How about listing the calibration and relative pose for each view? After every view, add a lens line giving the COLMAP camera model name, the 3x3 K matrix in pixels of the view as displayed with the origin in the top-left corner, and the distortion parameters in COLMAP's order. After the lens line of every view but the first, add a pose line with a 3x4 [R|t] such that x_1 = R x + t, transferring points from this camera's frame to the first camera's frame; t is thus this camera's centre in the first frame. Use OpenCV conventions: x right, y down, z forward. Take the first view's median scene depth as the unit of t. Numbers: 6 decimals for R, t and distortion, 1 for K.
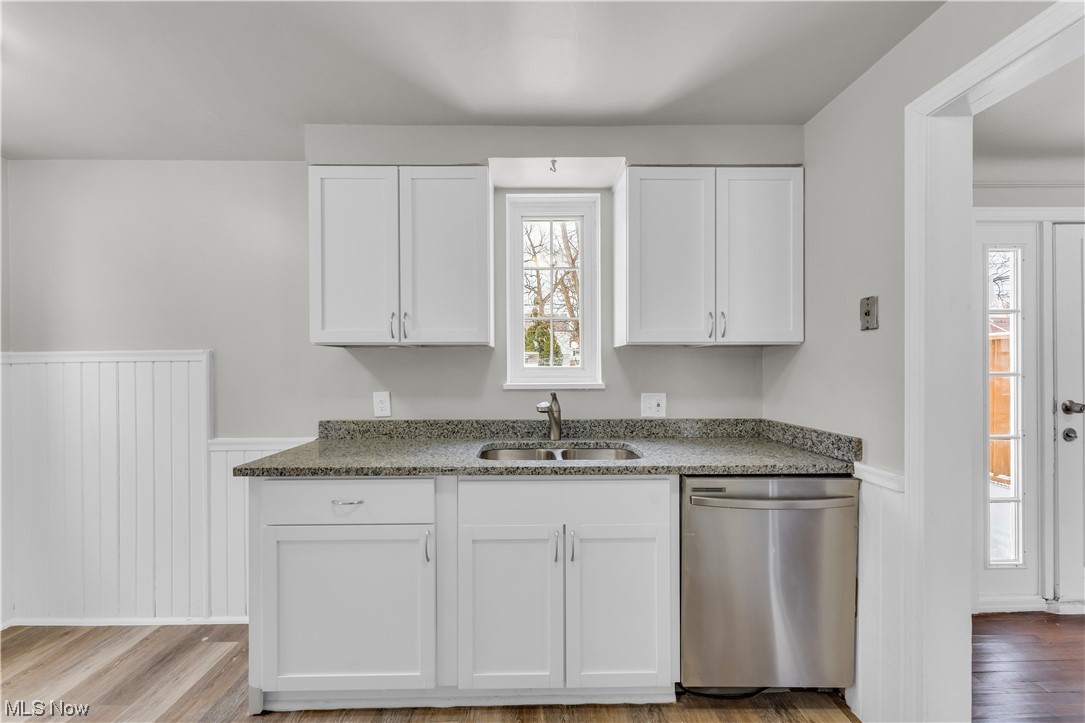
lens RADIAL K [[453.0, 0, 544.1], [0, 453.0, 366.0], [0, 0, 1]] dist [0.002799, 0.000728]
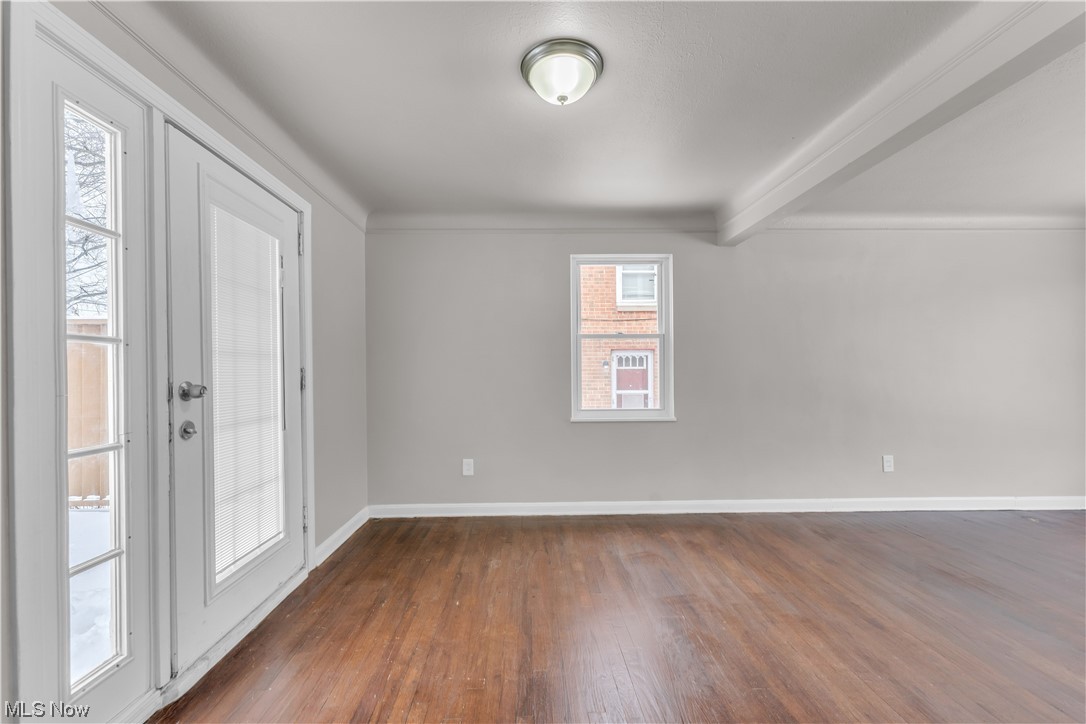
lens RADIAL K [[435.6, 0, 534.0], [0, 435.6, 372.4], [0, 0, 1]] dist [0.005615, -0.002211]
pose [[-0.000693, 0.004537, 0.999989, 0.493878], [0.012024, 0.999917, -0.004528, 0.073603], [-0.999927, 0.012021, -0.000748, 0.480555]]
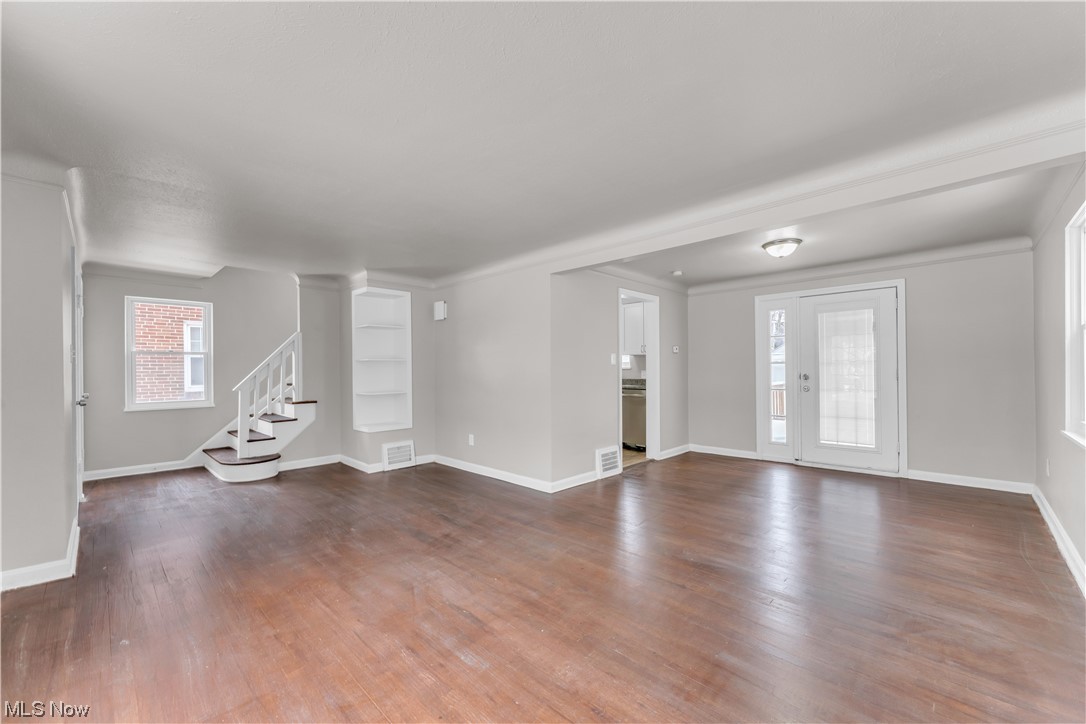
lens RADIAL K [[435.6, 0, 537.7], [0, 435.6, 370.3], [0, 0, 1]] dist [0.005615, -0.002211]
pose [[0.699302, -0.002466, -0.714822, 1.857067], [-0.000396, 0.999993, -0.003837, 0.069745], [0.714826, 0.002966, 0.699296, -1.575201]]
